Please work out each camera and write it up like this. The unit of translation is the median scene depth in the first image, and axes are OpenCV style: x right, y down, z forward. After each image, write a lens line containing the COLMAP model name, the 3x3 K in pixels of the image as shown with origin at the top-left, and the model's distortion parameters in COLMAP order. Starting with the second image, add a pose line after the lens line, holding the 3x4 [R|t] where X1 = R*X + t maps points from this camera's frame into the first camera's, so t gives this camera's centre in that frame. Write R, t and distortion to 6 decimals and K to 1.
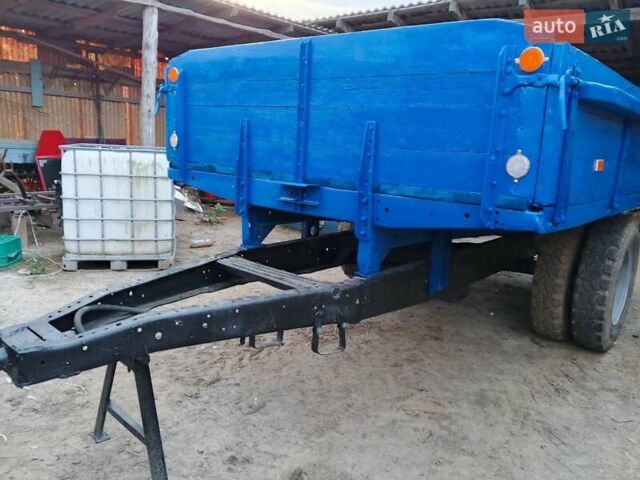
lens RADIAL K [[505.5, 0, 318.4], [0, 505.5, 243.1], [0, 0, 1]] dist [0.039514, -0.088124]
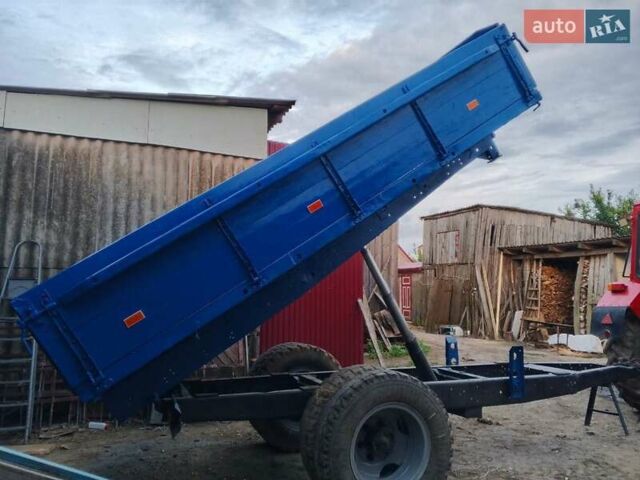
lens RADIAL K [[503.0, 0, 320.2], [0, 503.0, 229.4], [0, 0, 1]] dist [-0.000273, 0.000860]
pose [[-0.874362, 0.005108, 0.485247, -0.212939], [0.038285, 0.997554, 0.058486, -0.507665], [-0.483761, 0.069716, -0.872419, 2.389002]]
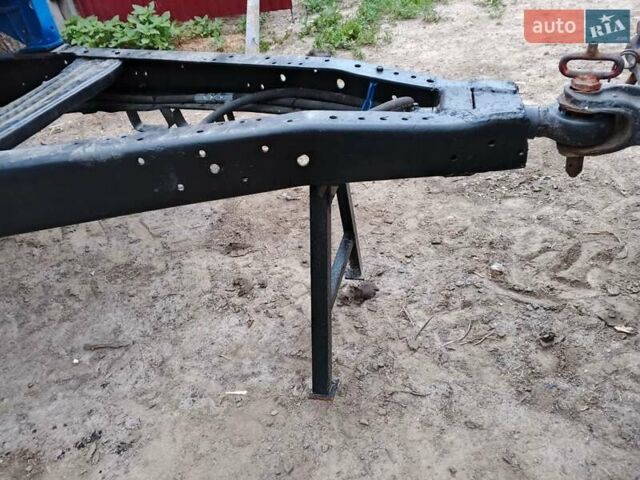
lens RADIAL K [[505.5, 0, 318.4], [0, 505.5, 243.1], [0, 0, 1]] dist [0.039514, -0.088124]
pose [[-0.476508, -0.516412, 0.711519, -0.485747], [0.264318, 0.687717, 0.676152, -0.080285], [-0.838496, 0.510259, -0.191205, 0.667562]]
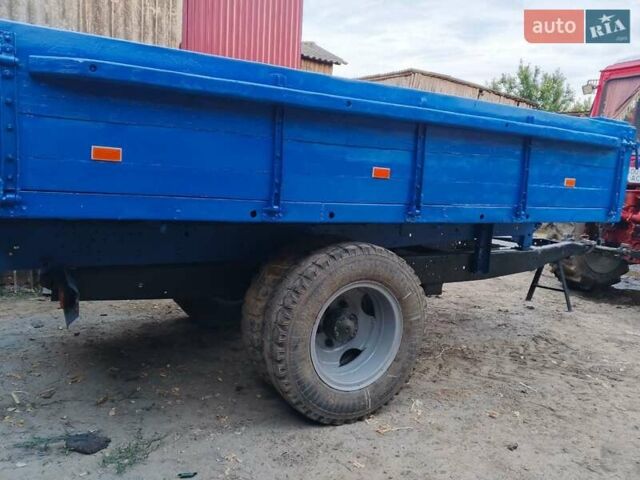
lens RADIAL K [[505.5, 0, 318.4], [0, 505.5, 243.1], [0, 0, 1]] dist [0.039514, -0.088124]
pose [[-0.937493, -0.157678, 0.310233, -0.018422], [-0.045424, 0.939282, 0.340127, -0.424055], [-0.345027, 0.304775, -0.887732, 2.178386]]
